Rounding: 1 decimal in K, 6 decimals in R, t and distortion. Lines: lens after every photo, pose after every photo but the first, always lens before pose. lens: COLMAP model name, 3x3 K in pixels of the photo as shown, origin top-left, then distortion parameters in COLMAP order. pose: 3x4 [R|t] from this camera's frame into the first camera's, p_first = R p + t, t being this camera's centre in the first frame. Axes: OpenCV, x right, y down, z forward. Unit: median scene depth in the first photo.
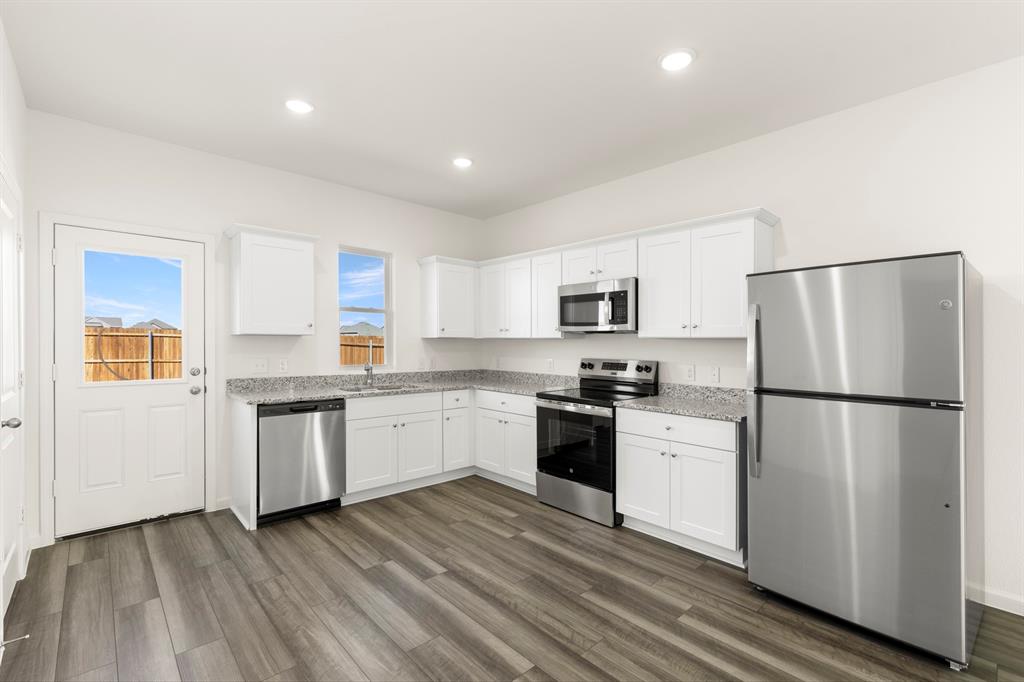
lens RADIAL K [[442.3, 0, 516.5], [0, 442.3, 351.7], [0, 0, 1]] dist [-0.002892, -0.000591]
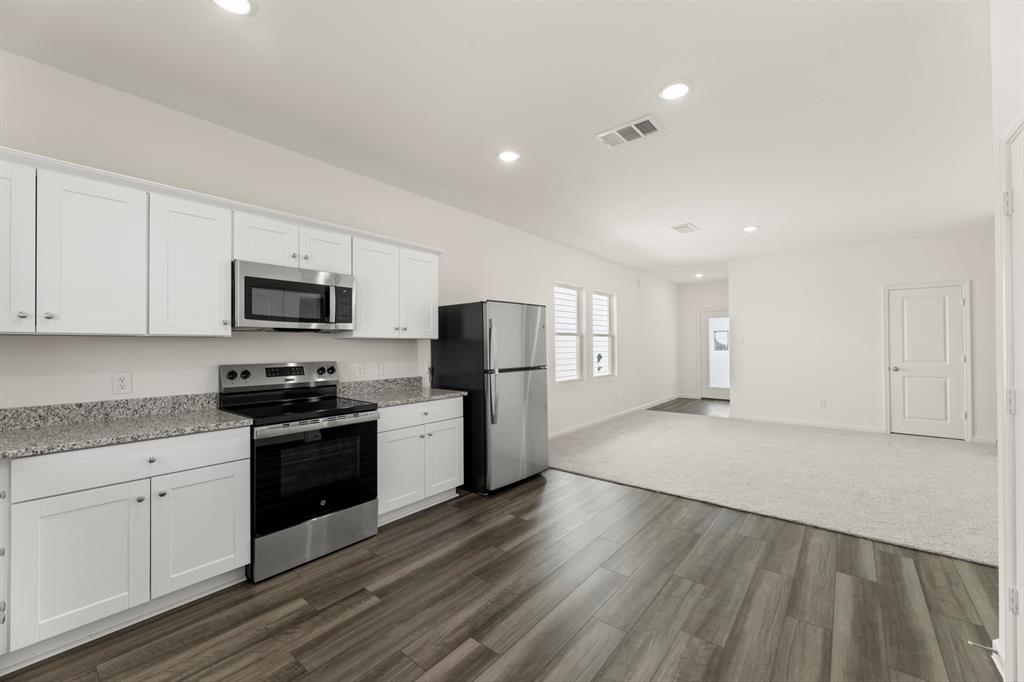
lens RADIAL K [[406.9, 0, 509.8], [0, 406.9, 341.7], [0, 0, 1]] dist [-0.000538, -0.000057]
pose [[-0.119693, -0.003217, 0.992806, -0.650598], [0.019820, 0.999788, 0.005630, -0.020107], [-0.992613, 0.020351, -0.119604, 0.751863]]
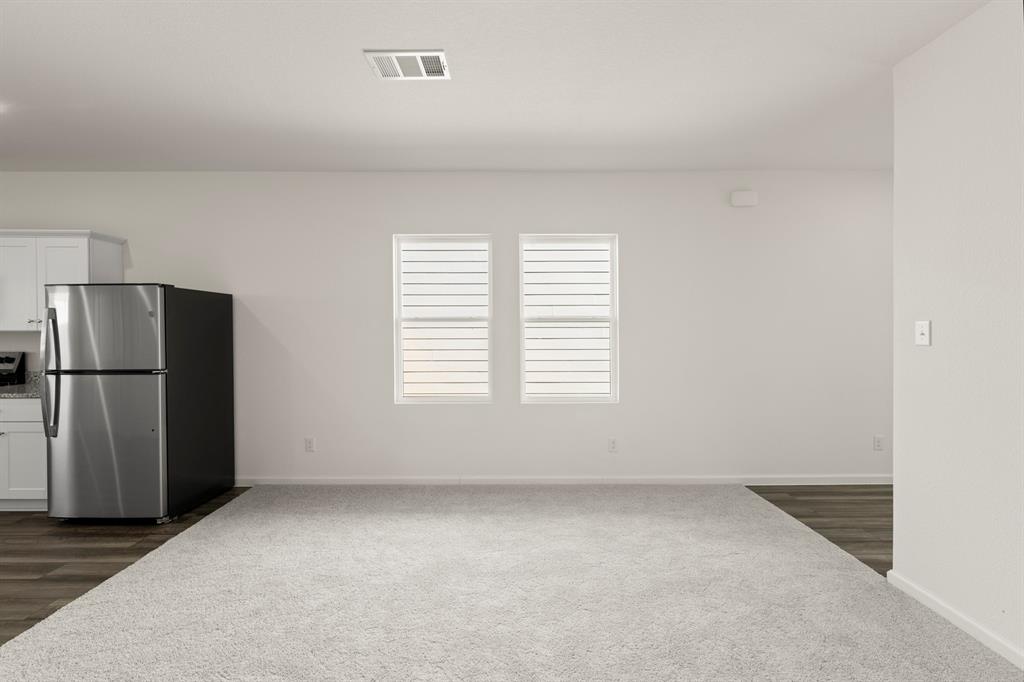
lens RADIAL K [[442.3, 0, 505.5], [0, 442.3, 337.2], [0, 0, 1]] dist [-0.002892, -0.000591]
pose [[0.669439, -0.017276, 0.742666, 0.324039], [0.017843, 0.999815, 0.007175, -0.001442], [-0.742652, 0.008448, 0.669624, -0.617234]]
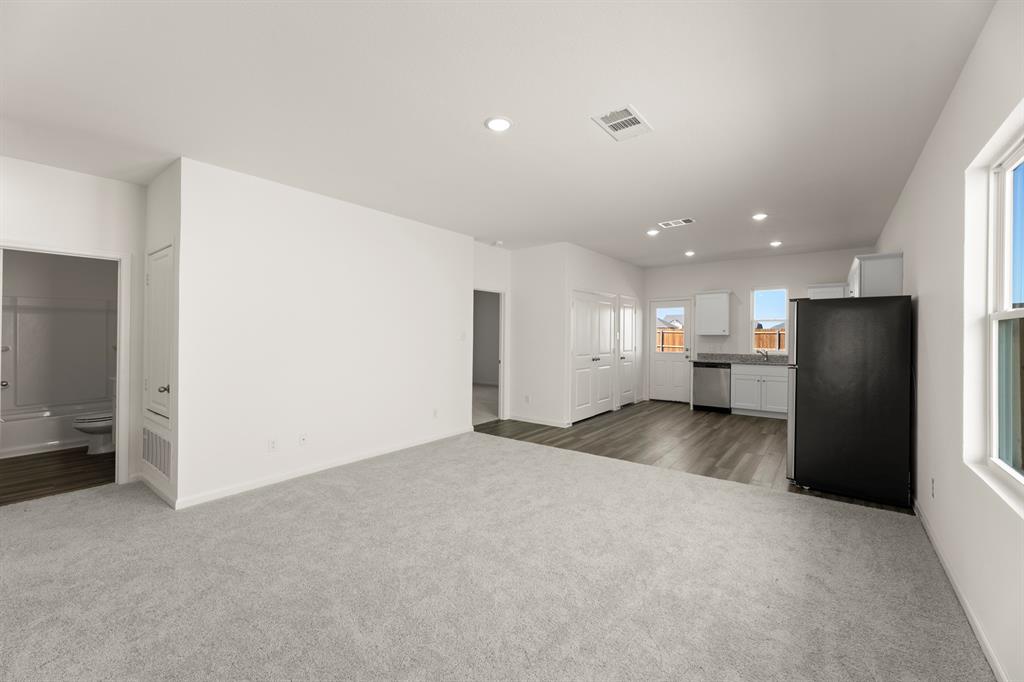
lens RADIAL K [[406.9, 0, 512.7], [0, 406.9, 340.6], [0, 0, 1]] dist [-0.000538, -0.000057]
pose [[0.153796, 0.004618, -0.988092, 1.471555], [-0.017522, 0.999845, 0.001945, 0.006591], [0.987947, 0.017014, 0.153853, -0.387004]]
